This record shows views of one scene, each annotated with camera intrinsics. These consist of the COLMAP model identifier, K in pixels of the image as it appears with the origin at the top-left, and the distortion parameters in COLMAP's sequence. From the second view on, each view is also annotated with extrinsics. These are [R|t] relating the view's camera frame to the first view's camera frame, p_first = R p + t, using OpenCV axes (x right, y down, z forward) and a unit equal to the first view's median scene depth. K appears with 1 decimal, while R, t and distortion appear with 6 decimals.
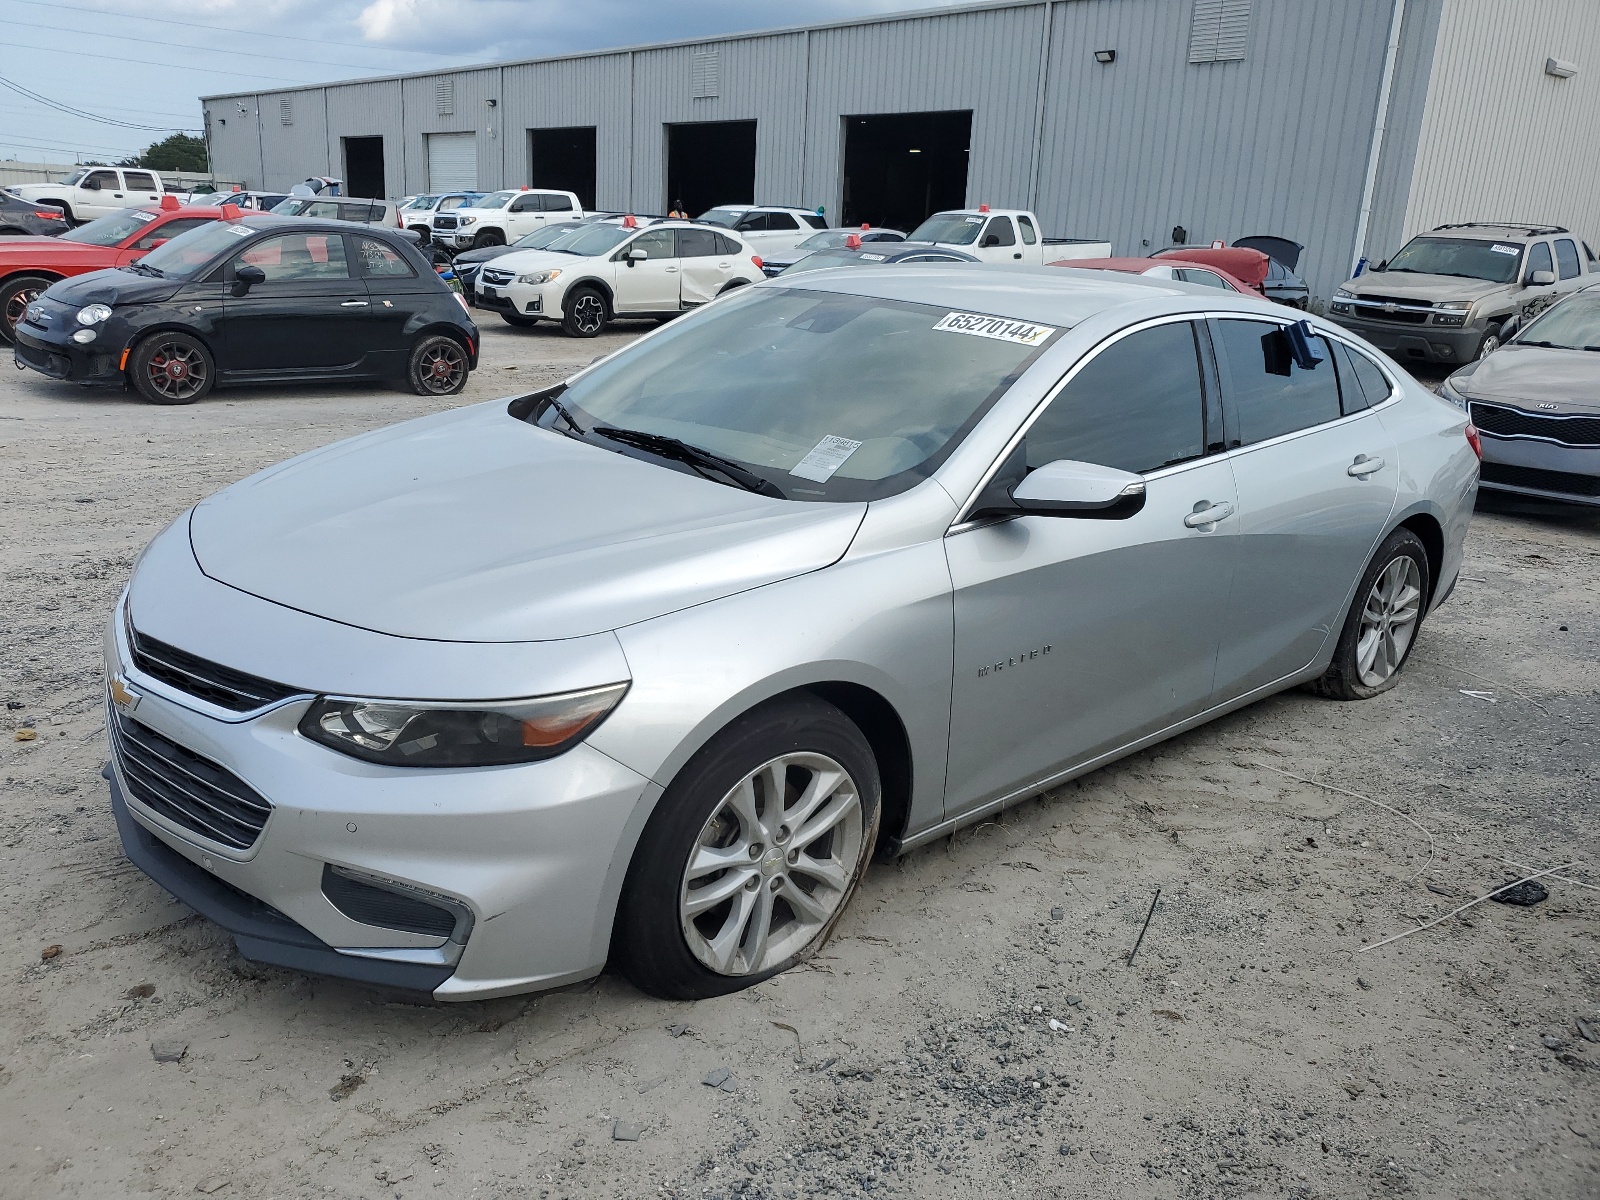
lens RADIAL K [[1211.2, 0, 792.0], [0, 1211.2, 624.6], [0, 0, 1]] dist [0.007399, 0.002982]
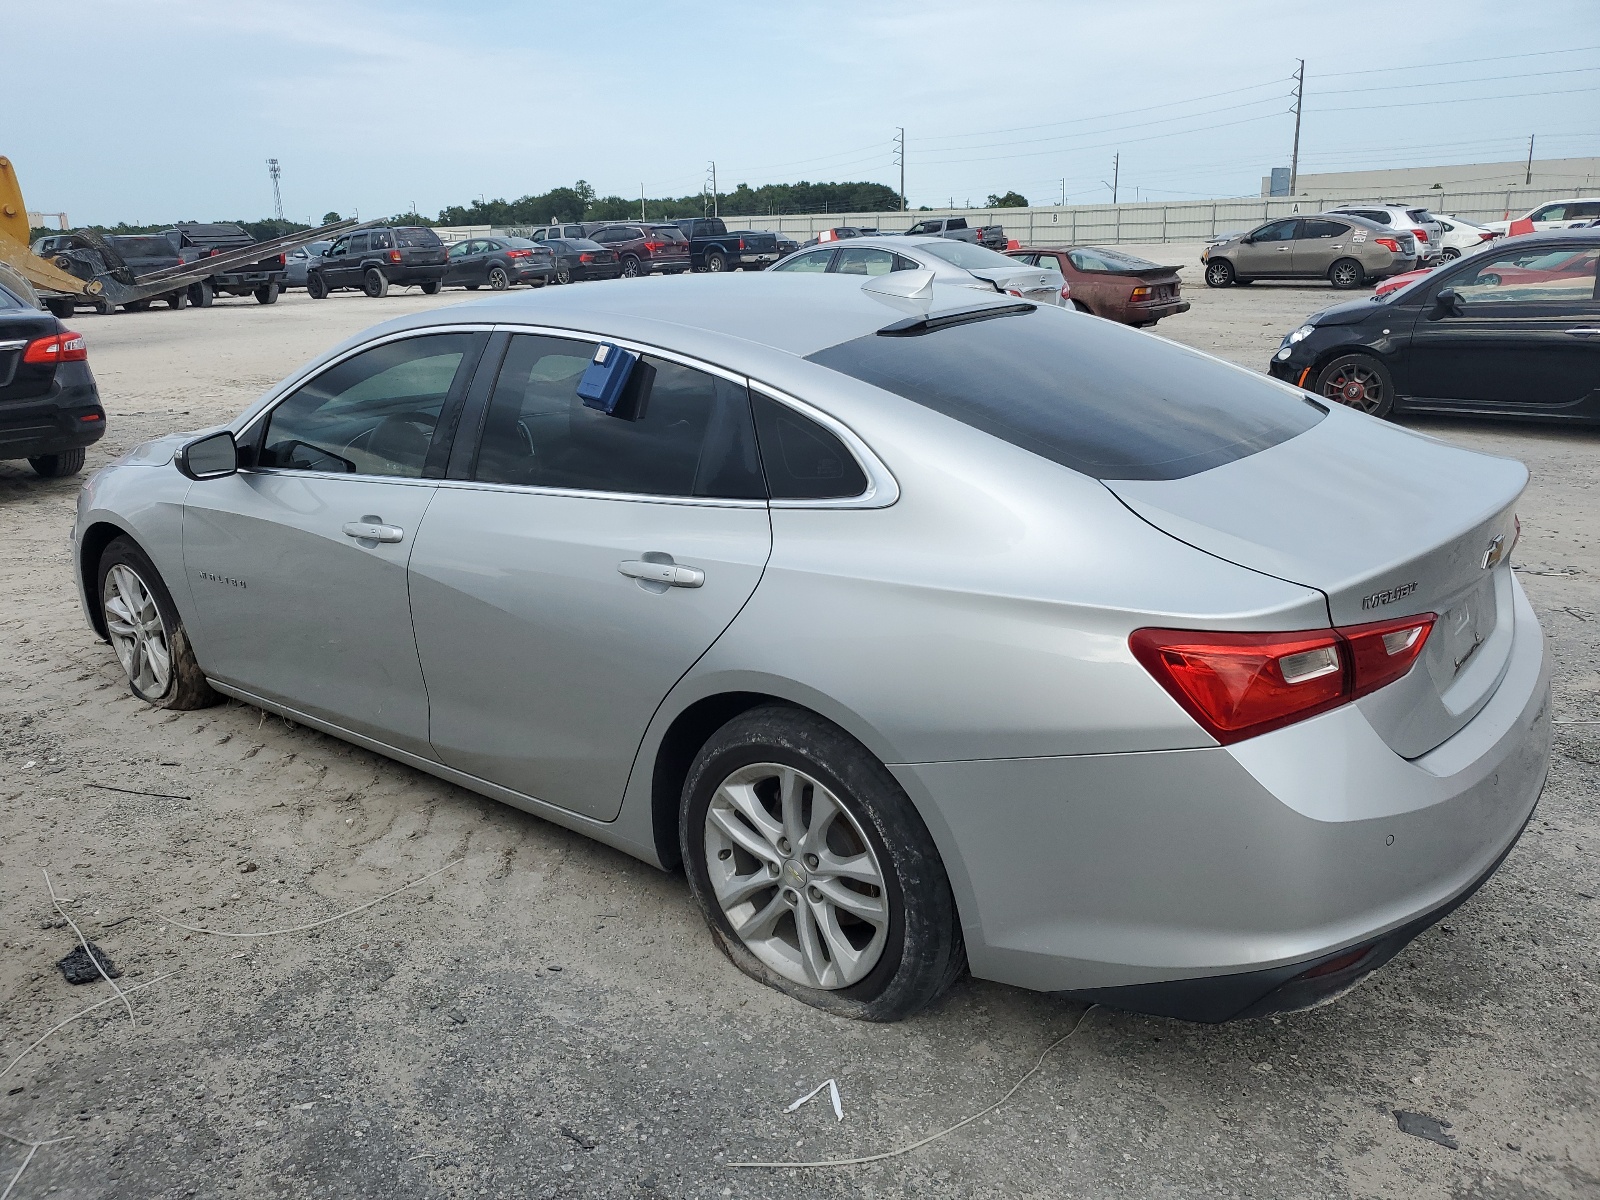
lens RADIAL K [[1257.0, 0, 778.2], [0, 1257.0, 602.0], [0, 0, 1]] dist [0.023473, 0.006388]
pose [[0.164064, 0.235277, -0.957981, 1.346662], [-0.282186, 0.941751, 0.182964, -0.304233], [0.945227, 0.240311, 0.220899, 1.081403]]
